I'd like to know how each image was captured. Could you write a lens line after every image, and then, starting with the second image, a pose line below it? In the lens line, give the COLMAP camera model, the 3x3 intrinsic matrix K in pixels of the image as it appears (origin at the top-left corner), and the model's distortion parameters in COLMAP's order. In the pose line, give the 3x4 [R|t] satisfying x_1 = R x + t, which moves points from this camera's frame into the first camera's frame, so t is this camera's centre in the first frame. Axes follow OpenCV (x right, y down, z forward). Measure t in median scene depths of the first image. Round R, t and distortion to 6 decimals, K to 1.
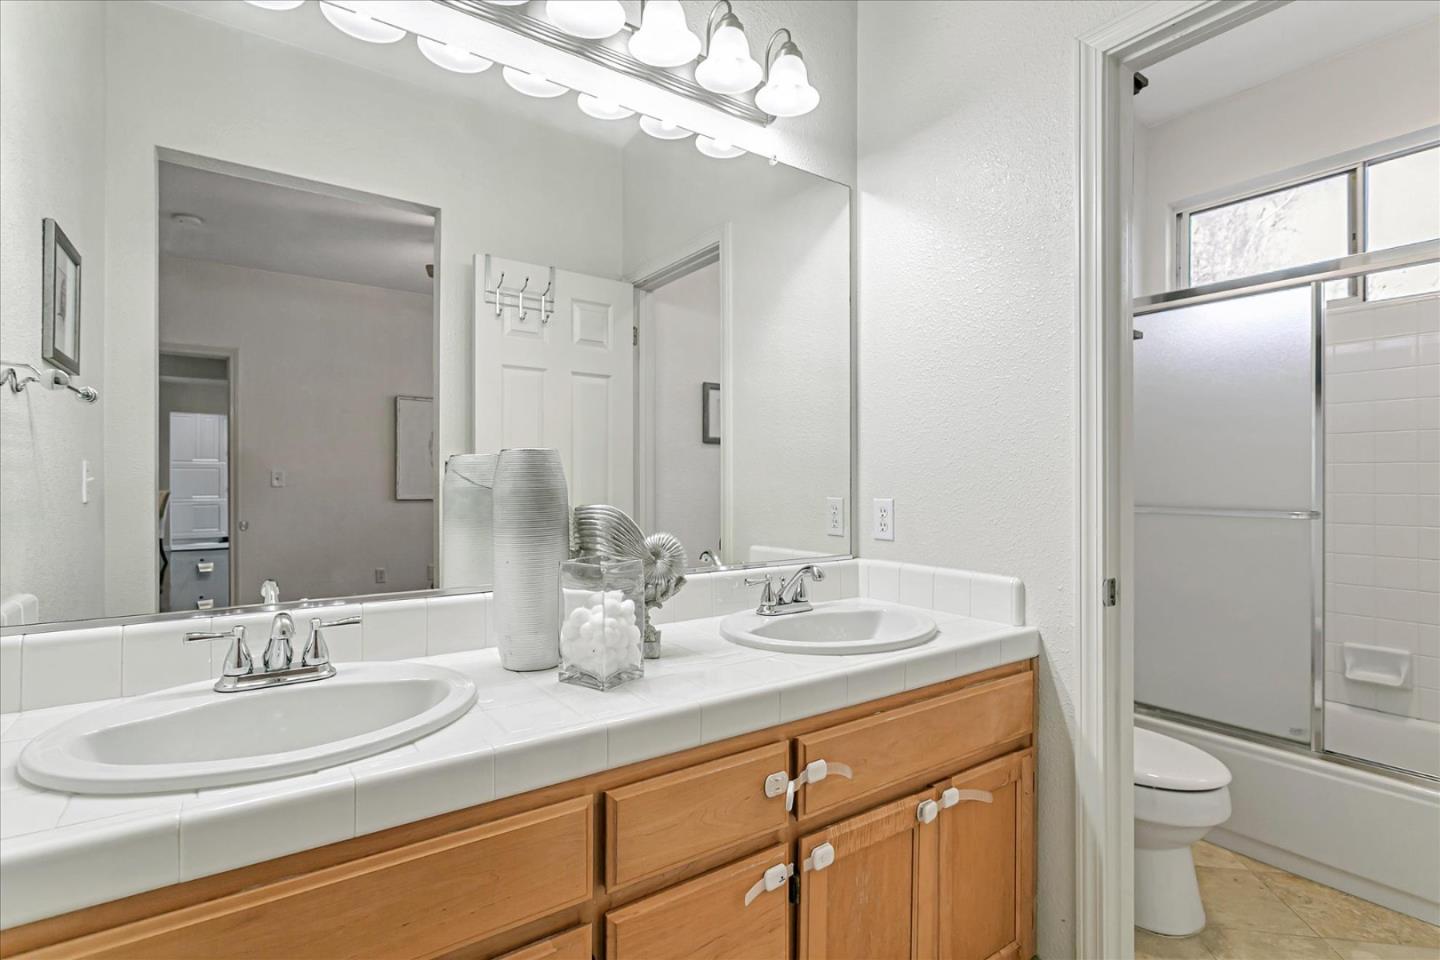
lens RADIAL K [[679.1, 0, 720.4], [0, 679.1, 476.0], [0, 0, 1]] dist [-0.001097, 0.001246]
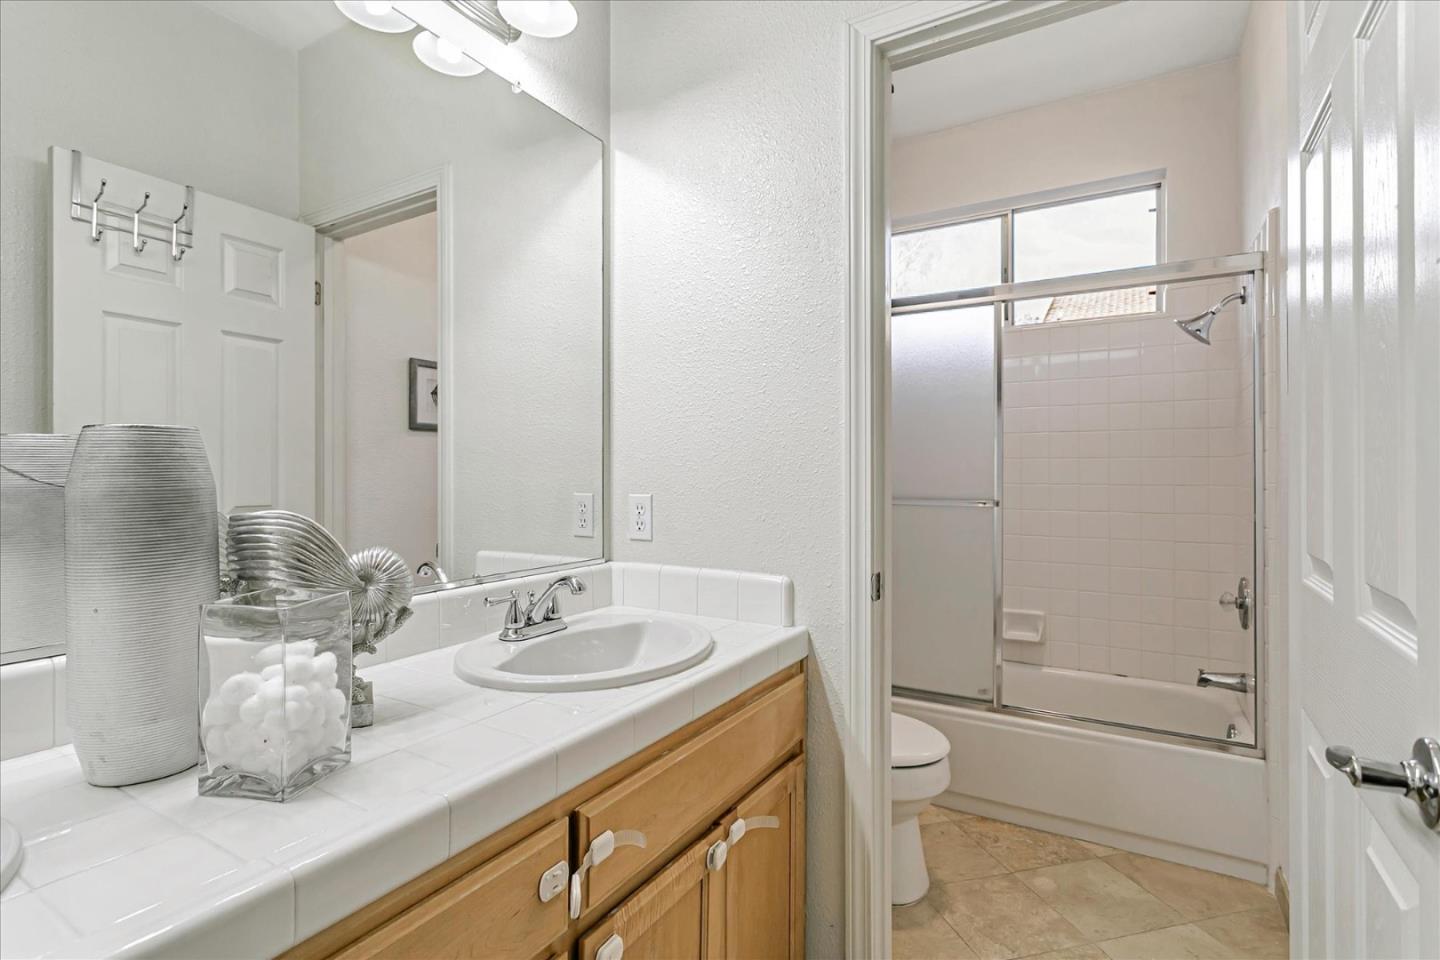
lens RADIAL K [[692.6, 0, 723.2], [0, 692.6, 470.6], [0, 0, 1]] dist [0.000994, 0.001778]
pose [[0.916557, 0.000378, 0.399903, -0.034612], [-0.001404, 0.999996, 0.002271, -0.000465], [-0.399901, -0.002643, 0.916555, 0.149533]]
